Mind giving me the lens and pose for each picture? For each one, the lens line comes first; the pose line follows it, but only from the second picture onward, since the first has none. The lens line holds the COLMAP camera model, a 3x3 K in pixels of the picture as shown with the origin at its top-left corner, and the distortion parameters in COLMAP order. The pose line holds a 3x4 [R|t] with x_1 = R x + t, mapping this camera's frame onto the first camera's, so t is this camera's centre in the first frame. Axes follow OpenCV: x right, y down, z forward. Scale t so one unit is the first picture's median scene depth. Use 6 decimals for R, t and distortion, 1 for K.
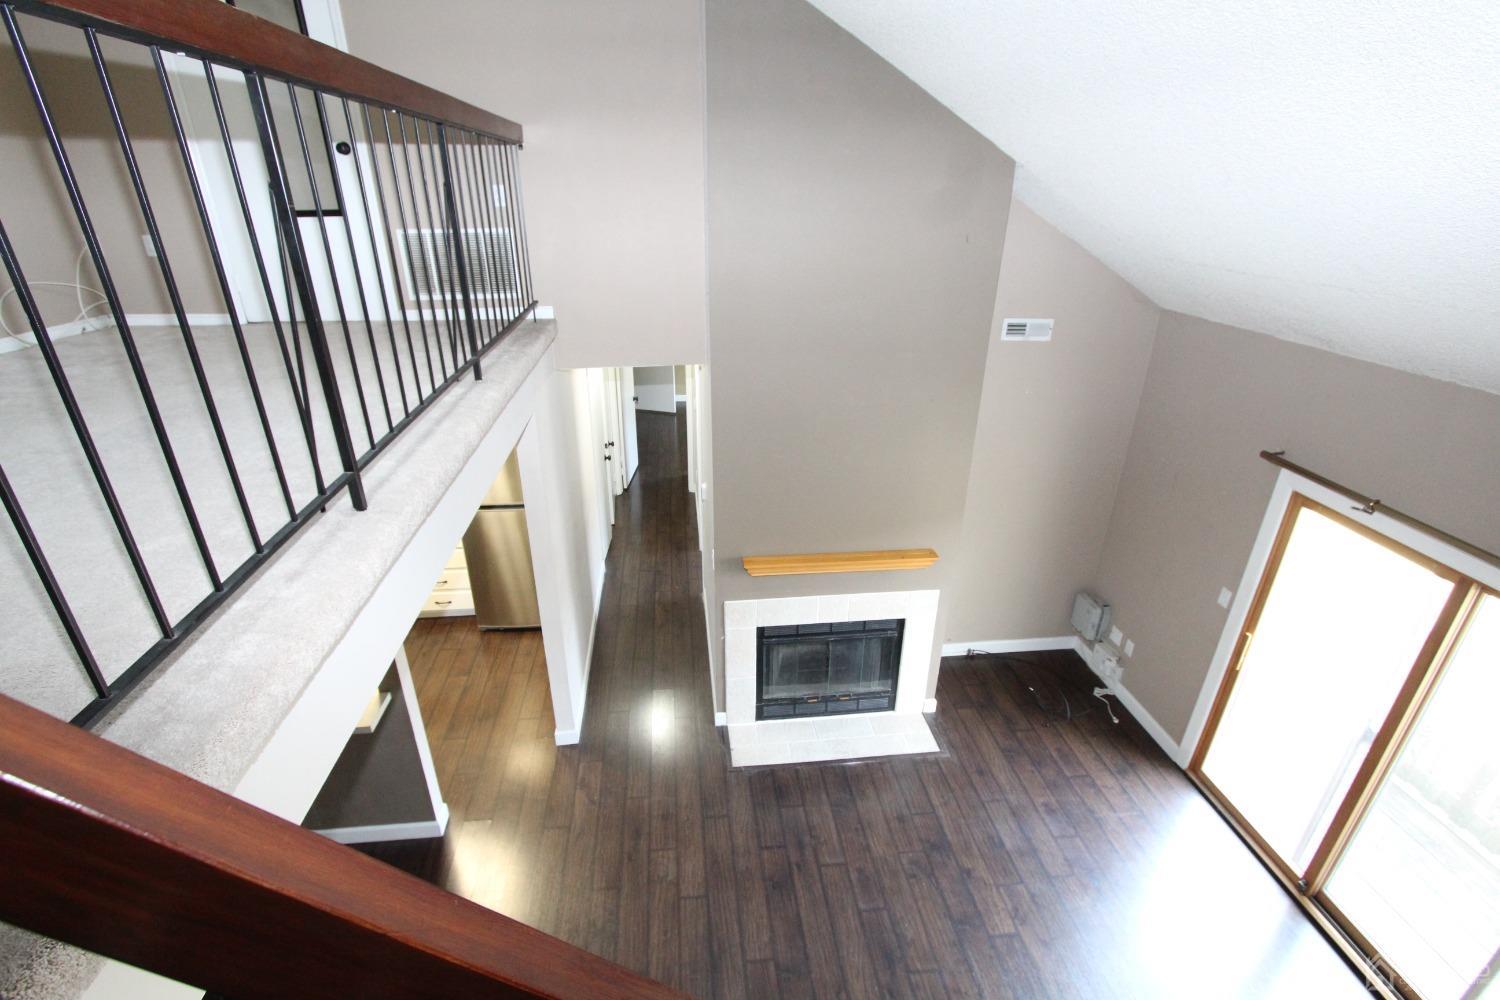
lens RADIAL K [[690.5, 0, 746.5], [0, 690.5, 509.6], [0, 0, 1]] dist [-0.023560, 0.004461]
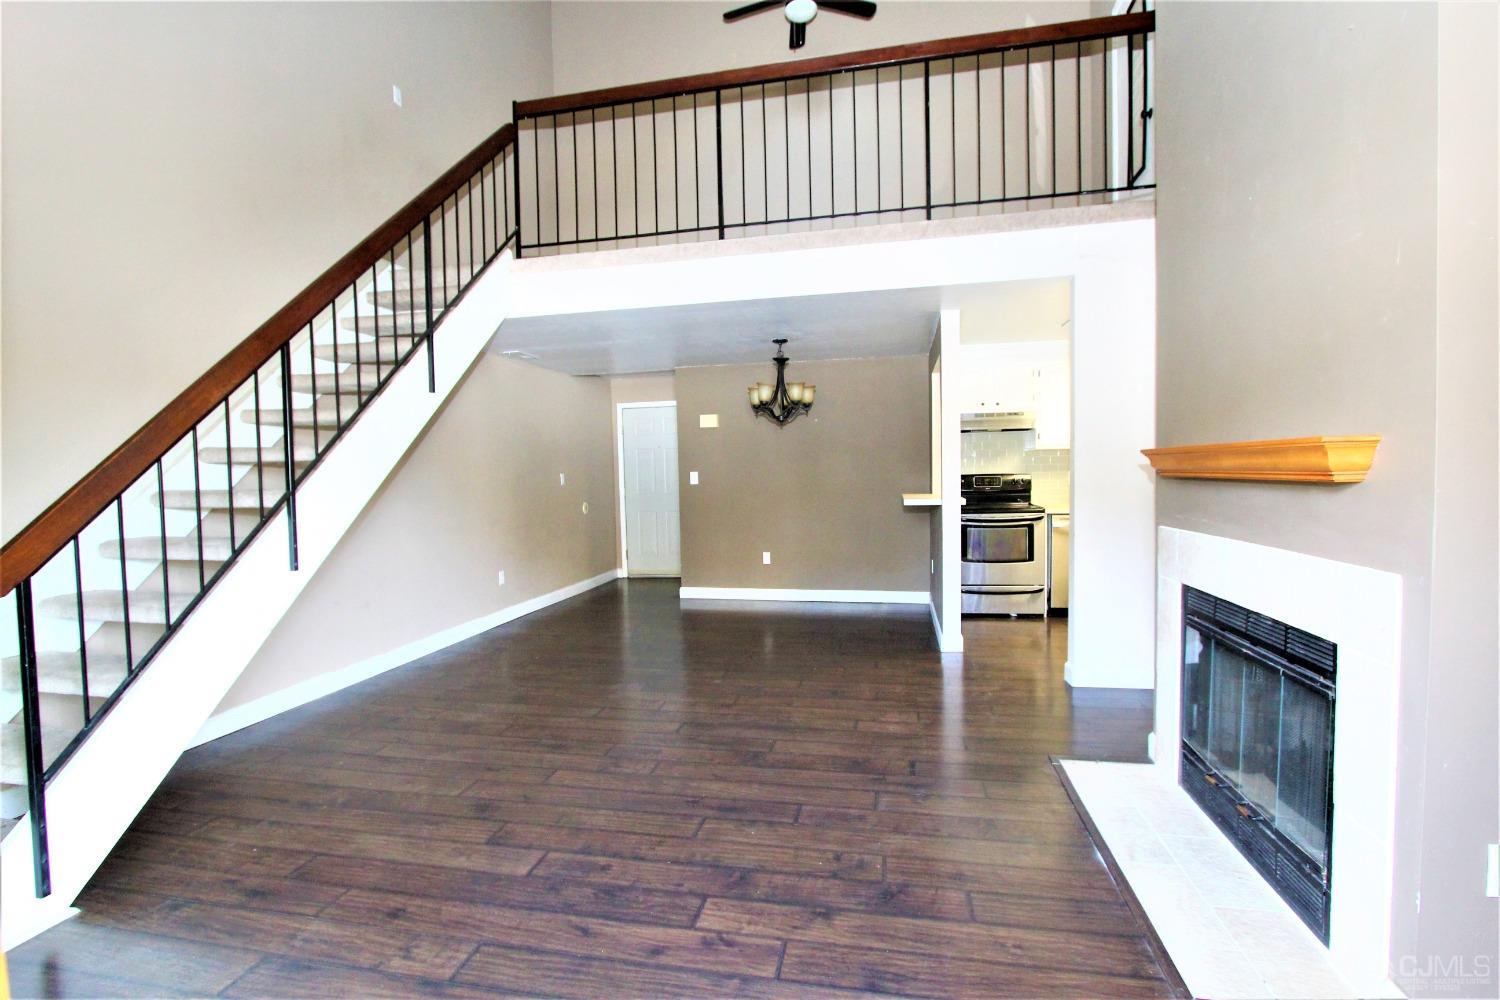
lens RADIAL K [[690.5, 0, 748.4], [0, 690.5, 509.9], [0, 0, 1]] dist [-0.023560, 0.004461]
pose [[-0.303736, 0.053821, -0.951235, 0.740815], [-0.384037, 0.906787, 0.173932, 0.163974], [0.871929, 0.418139, -0.254755, 0.859630]]
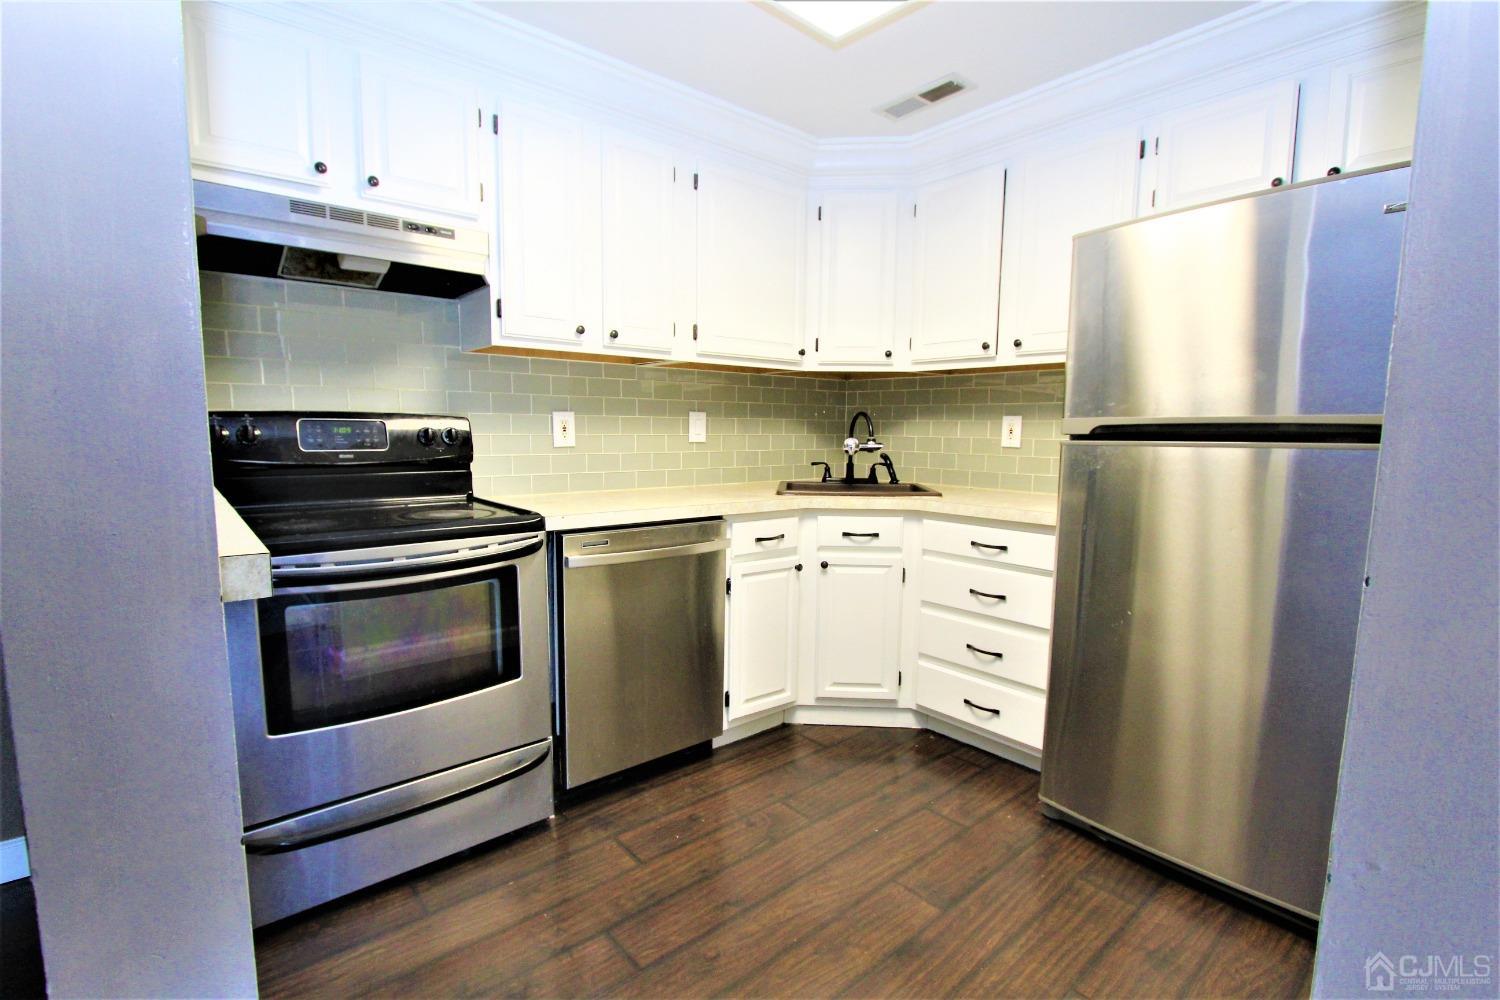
lens RADIAL K [[690.5, 0, 749.9], [0, 690.5, 510.6], [0, 0, 1]] dist [-0.023560, 0.004461]
pose [[0.569014, 0.094993, -0.816823, -0.270818], [-0.352797, 0.925447, -0.138140, 0.184037], [0.742804, 0.366776, 0.560105, 0.866755]]
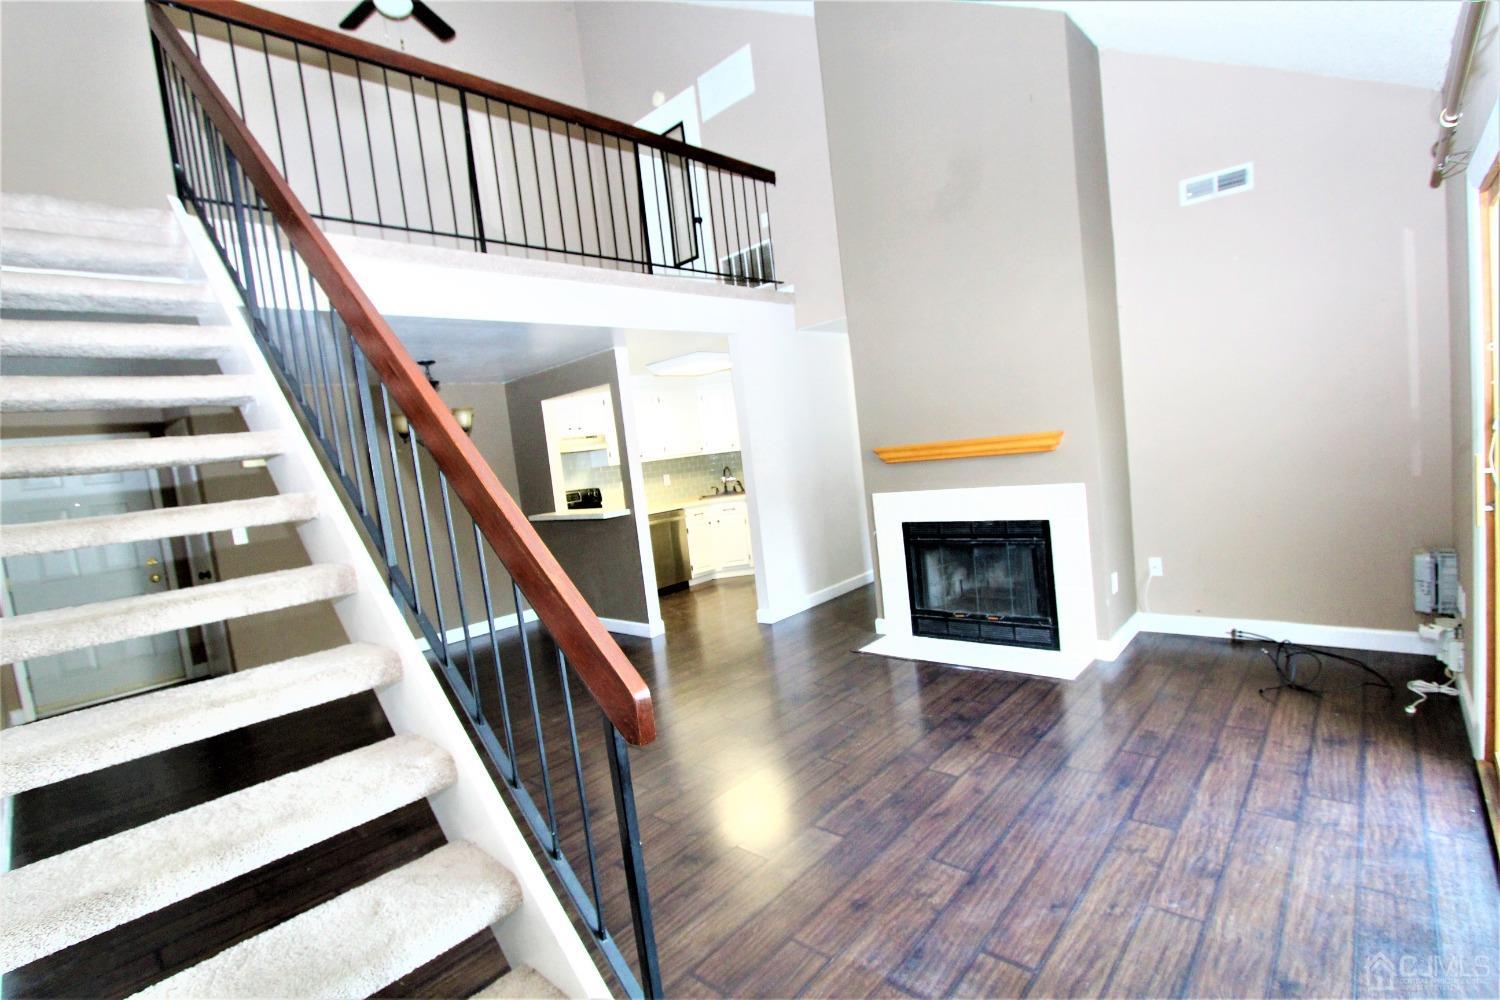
lens RADIAL K [[690.5, 0, 744.2], [0, 690.5, 509.6], [0, 0, 1]] dist [-0.023560, 0.004461]
pose [[0.651737, -0.013500, -0.758325, 0.706456], [-0.209922, 0.957570, -0.197463, 0.439488], [0.728816, 0.287883, 0.621250, 0.179517]]
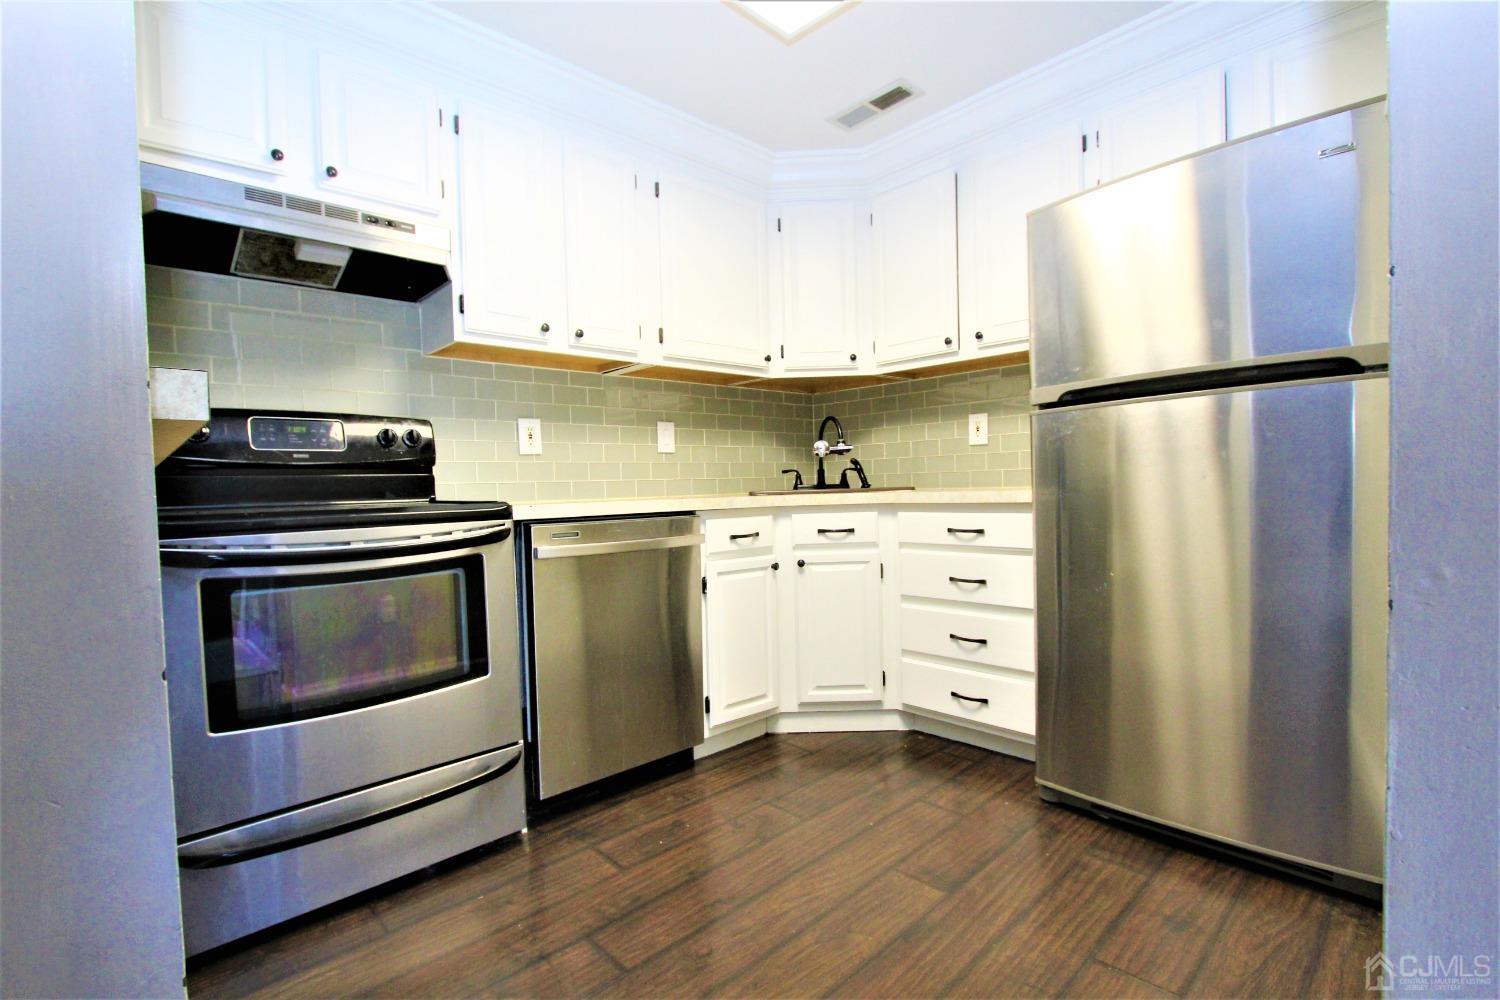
lens RADIAL K [[690.5, 0, 750.3], [0, 690.5, 509.7], [0, 0, 1]] dist [-0.023560, 0.004461]
pose [[0.608764, 0.003624, -0.793343, -0.279291], [-0.305559, 0.923915, -0.230247, 0.229913], [0.732147, 0.382580, 0.563554, 0.887883]]
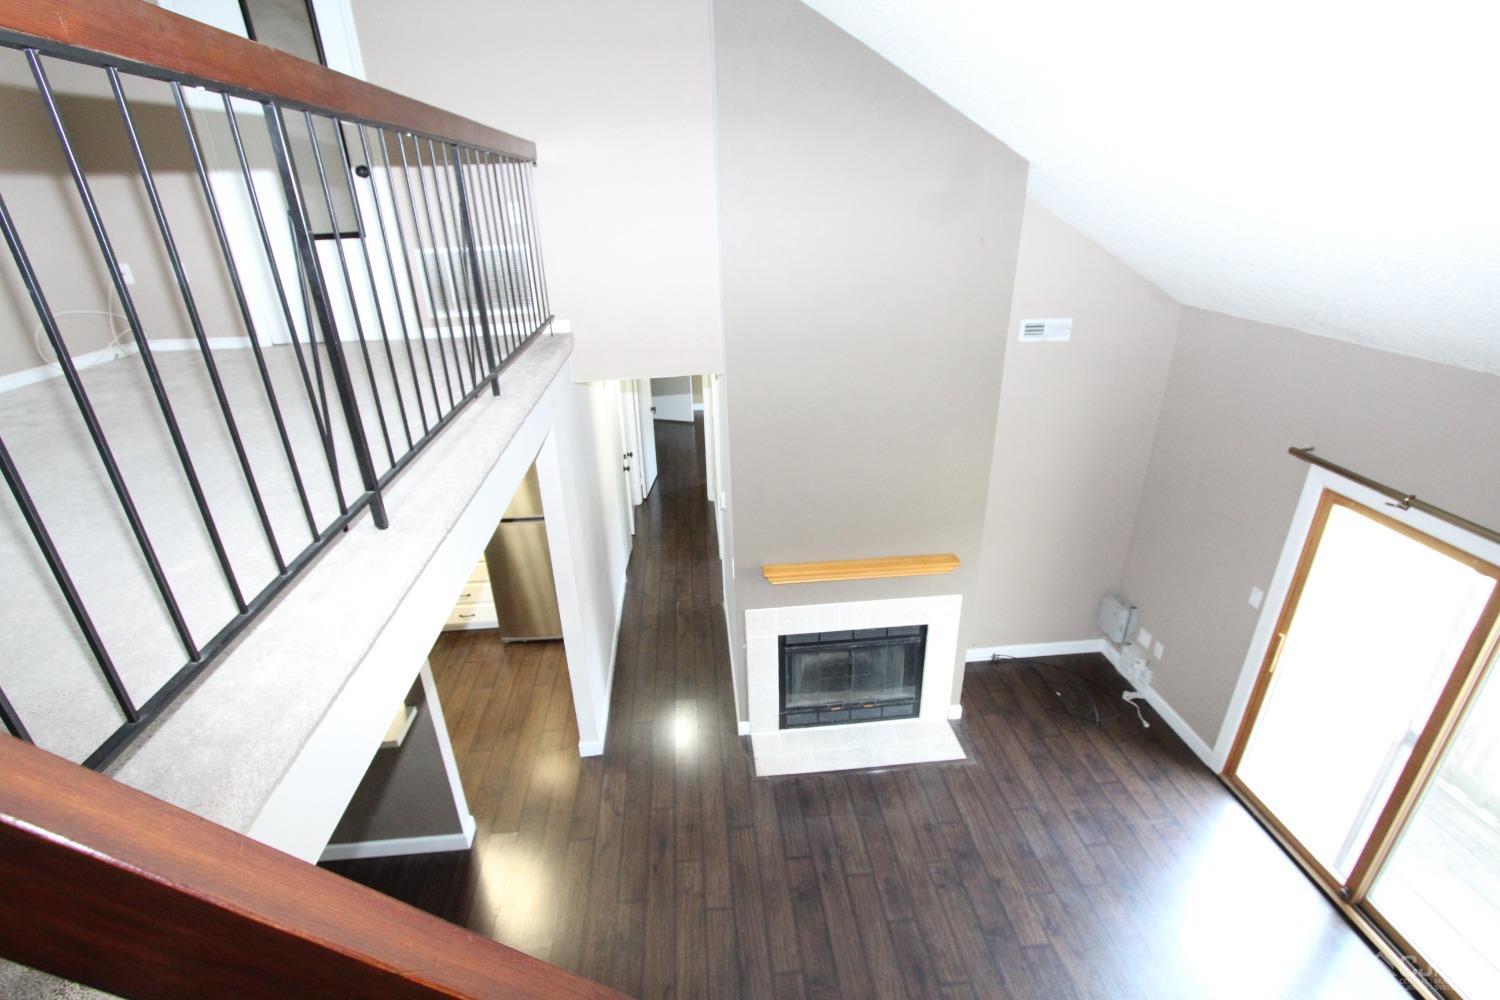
lens RADIAL K [[690.5, 0, 747.3], [0, 690.5, 509.6], [0, 0, 1]] dist [-0.023560, 0.004461]
pose [[0.999405, -0.020724, -0.027565, 0.001620], [0.020457, 0.999742, -0.009912, -0.002638], [0.027764, 0.009342, 0.999571, 0.001470]]
